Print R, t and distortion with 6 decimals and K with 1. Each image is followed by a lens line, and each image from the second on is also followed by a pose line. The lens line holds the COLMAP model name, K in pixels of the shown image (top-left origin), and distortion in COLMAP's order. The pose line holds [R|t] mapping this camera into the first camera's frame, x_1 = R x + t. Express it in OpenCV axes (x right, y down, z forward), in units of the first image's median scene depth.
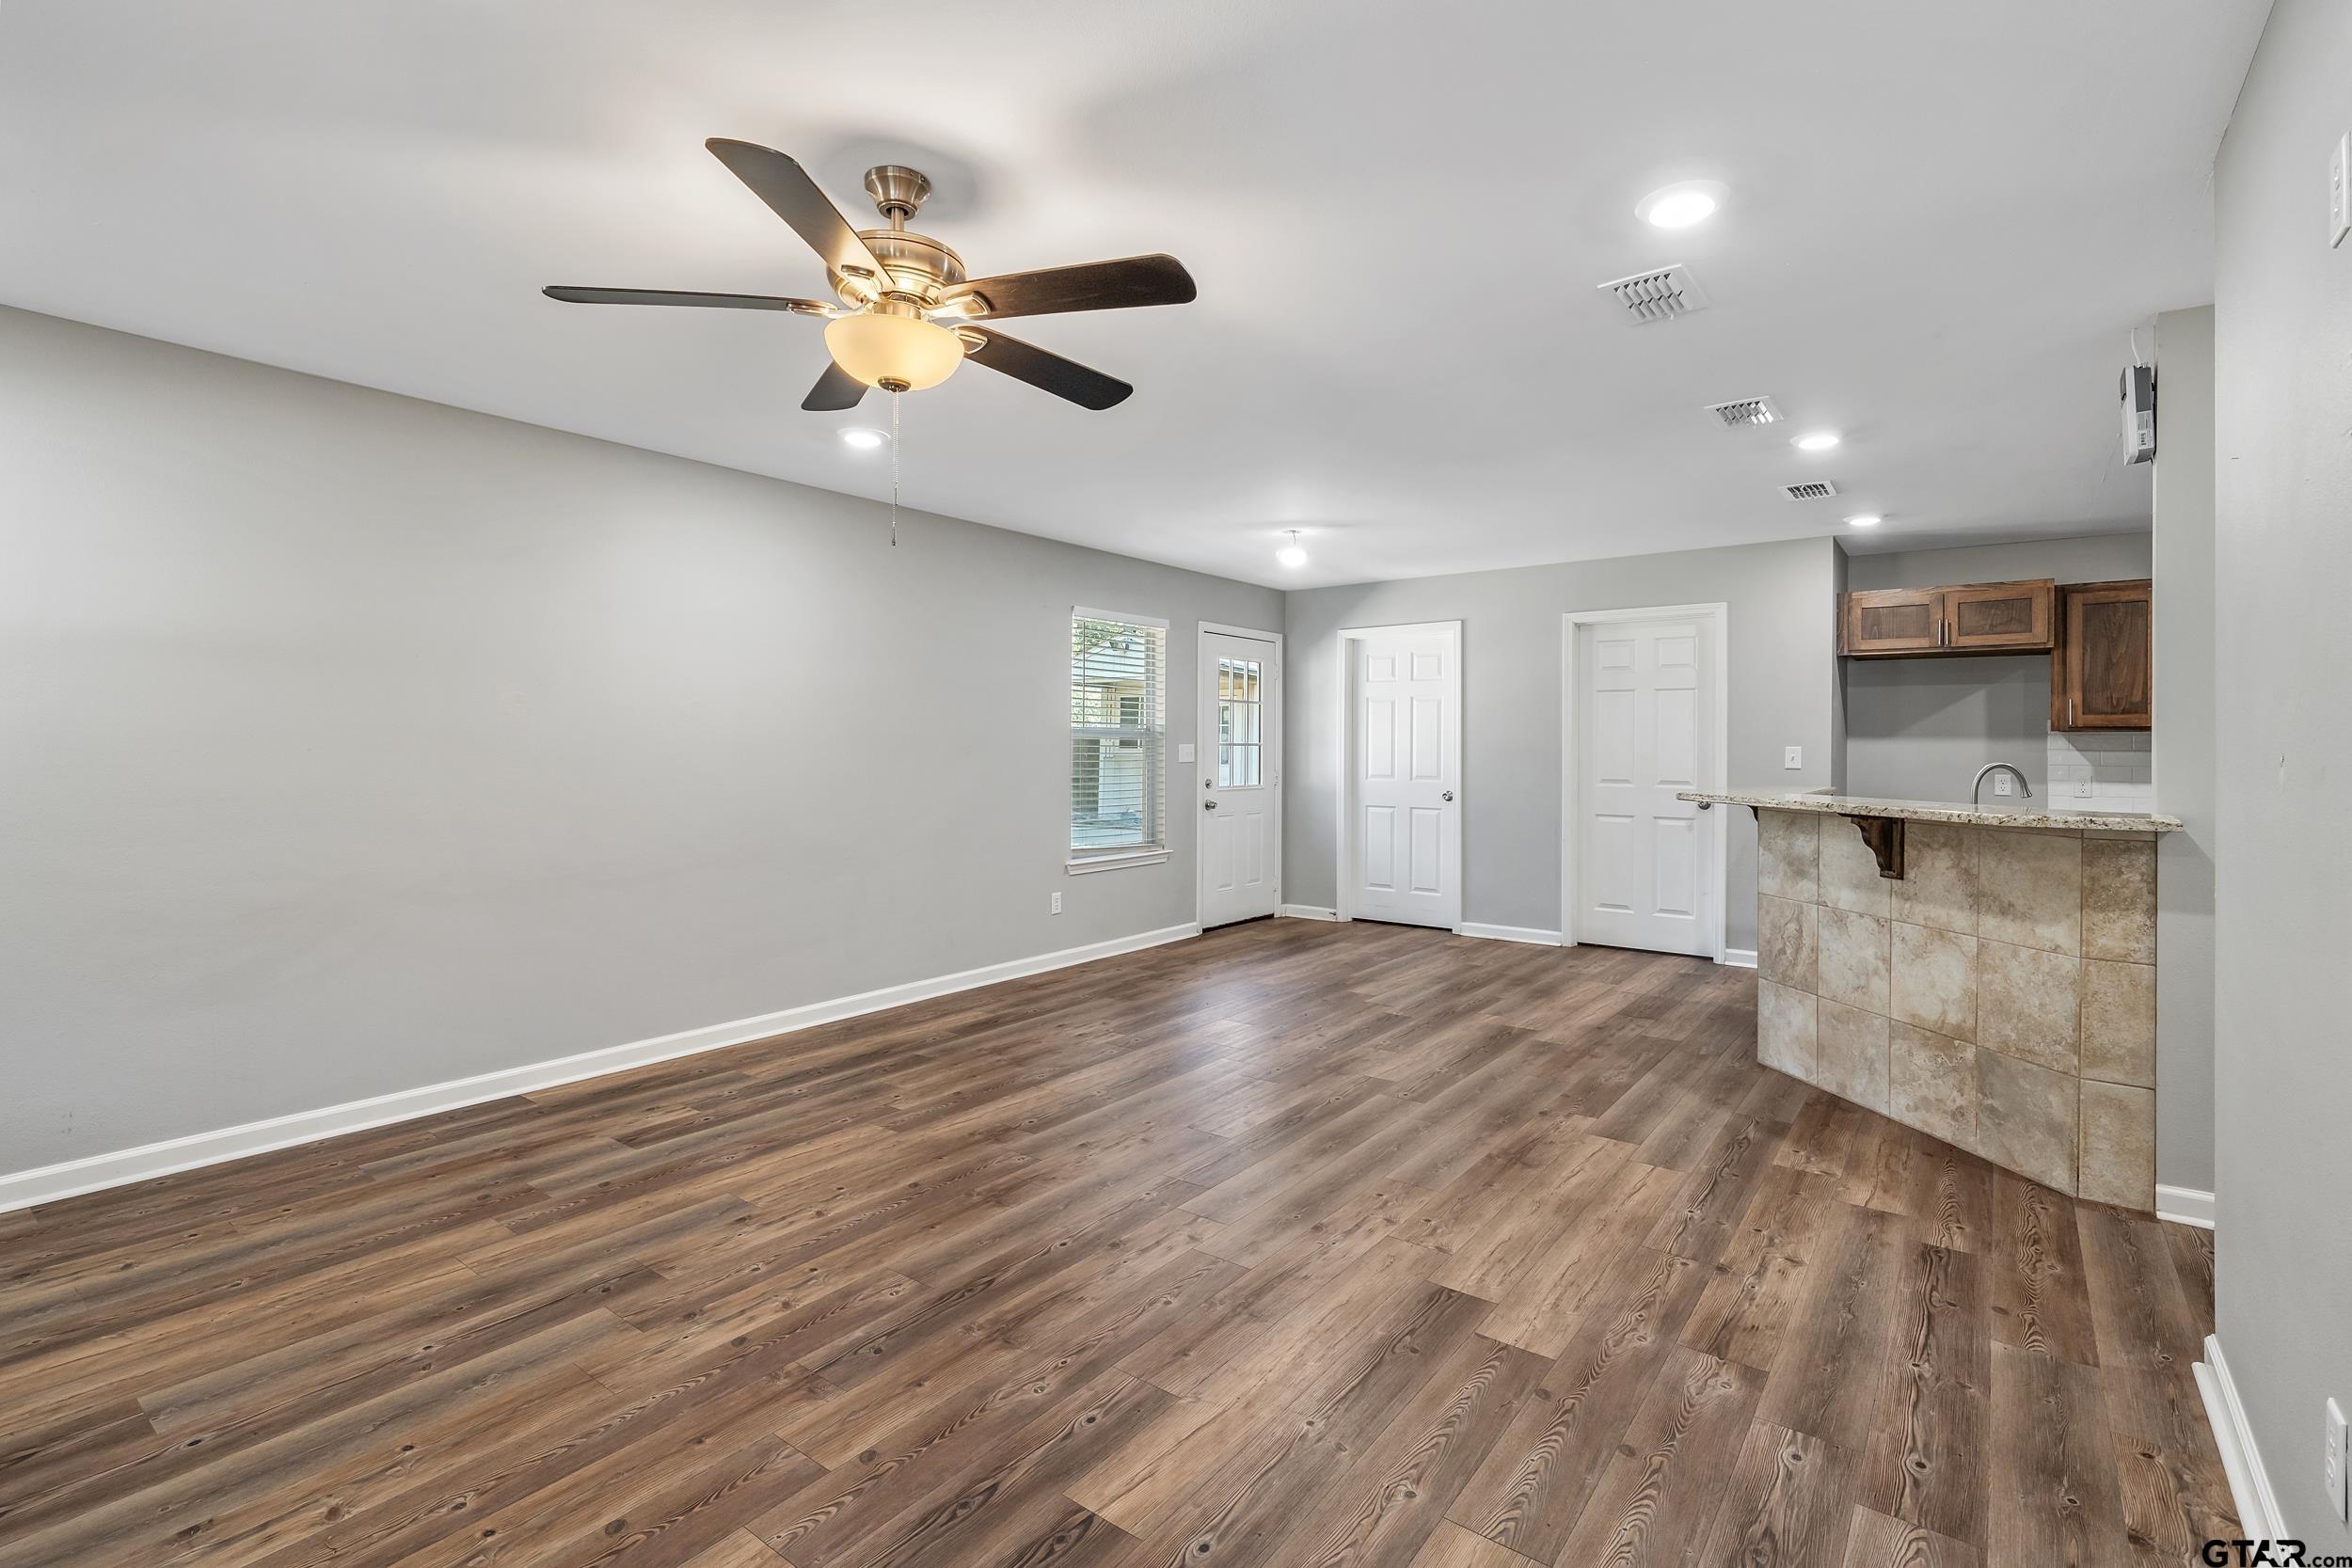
lens RADIAL K [[1080.0, 0, 1173.1], [0, 1080.0, 745.4], [0, 0, 1]] dist [0.001419, 0.000119]
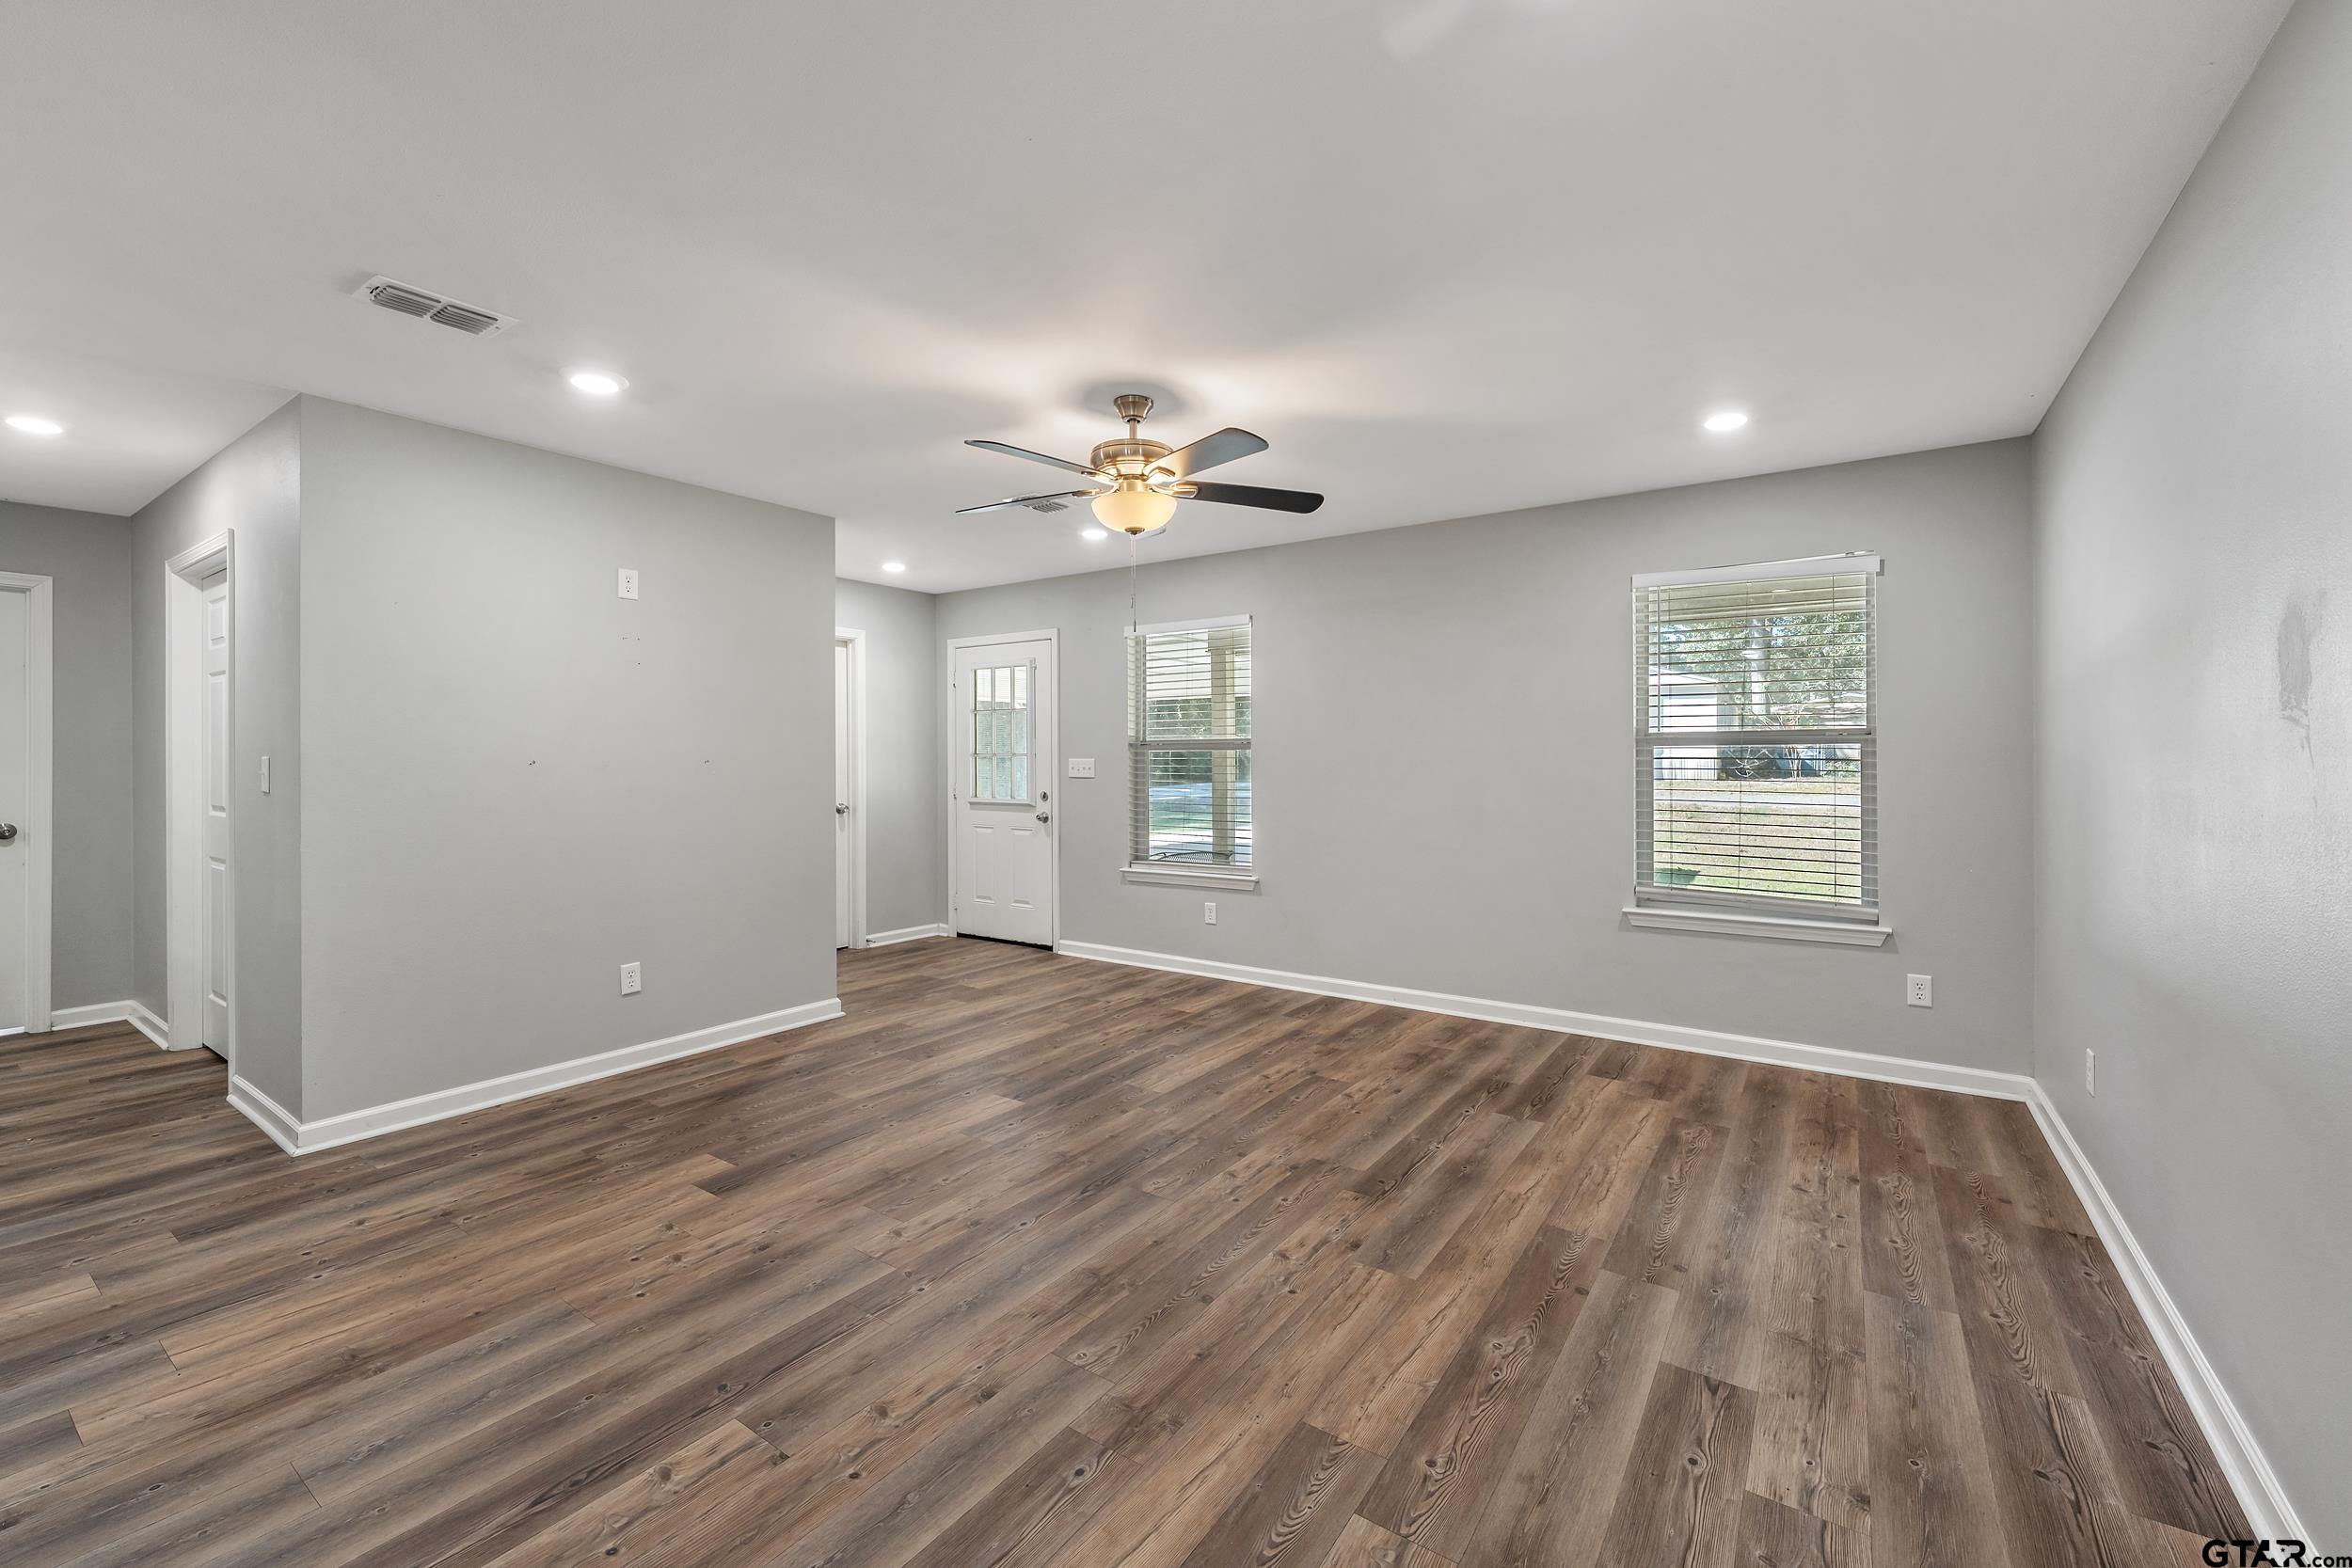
lens RADIAL K [[958.9, 0, 1180.2], [0, 958.9, 768.8], [0, 0, 1]] dist [0.000053, -0.000211]
pose [[-0.998801, -0.002192, -0.048910, -0.181091], [-0.002596, 0.999963, 0.008213, 0.002163], [0.048890, 0.008330, -0.998769, 1.693077]]
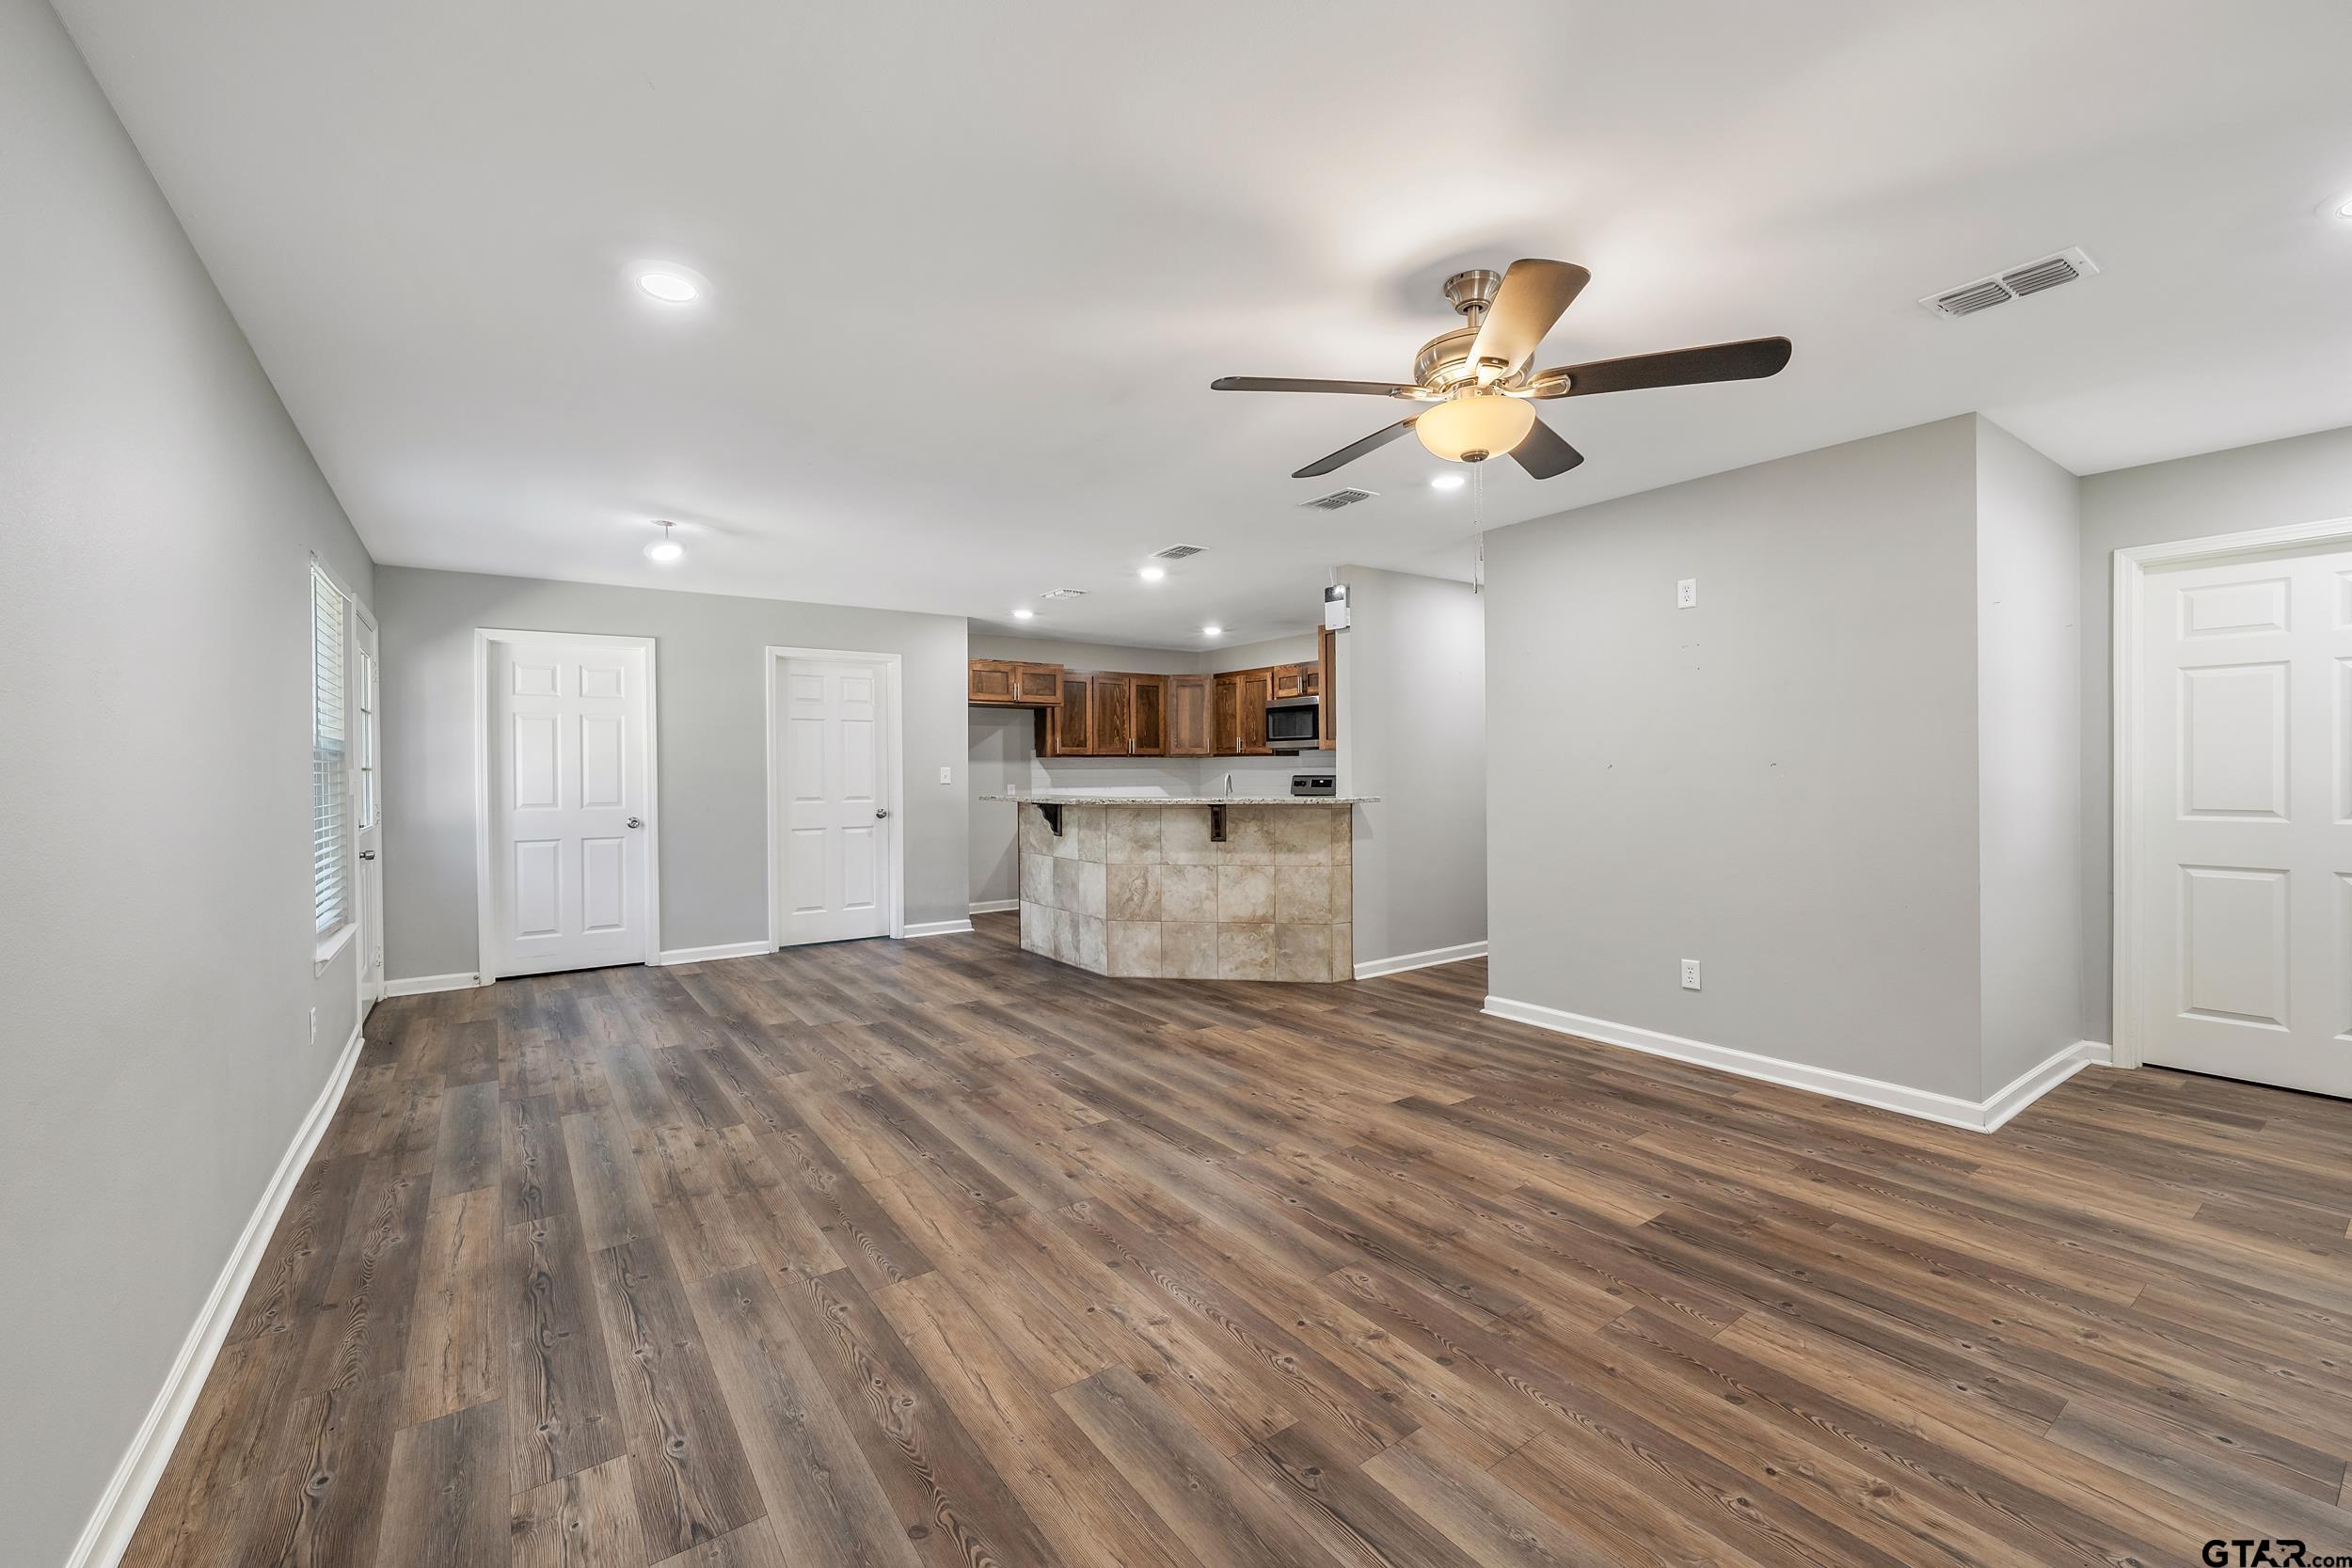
lens RADIAL K [[963.1, 0, 1176.0], [0, 963.1, 784.0], [0, 0, 1]] dist [-0.001560, -0.000128]
pose [[0.293496, -0.021796, 0.955712, -0.954928], [0.007818, 0.999761, 0.020400, -0.000836], [-0.955928, 0.001484, 0.293597, 0.709790]]
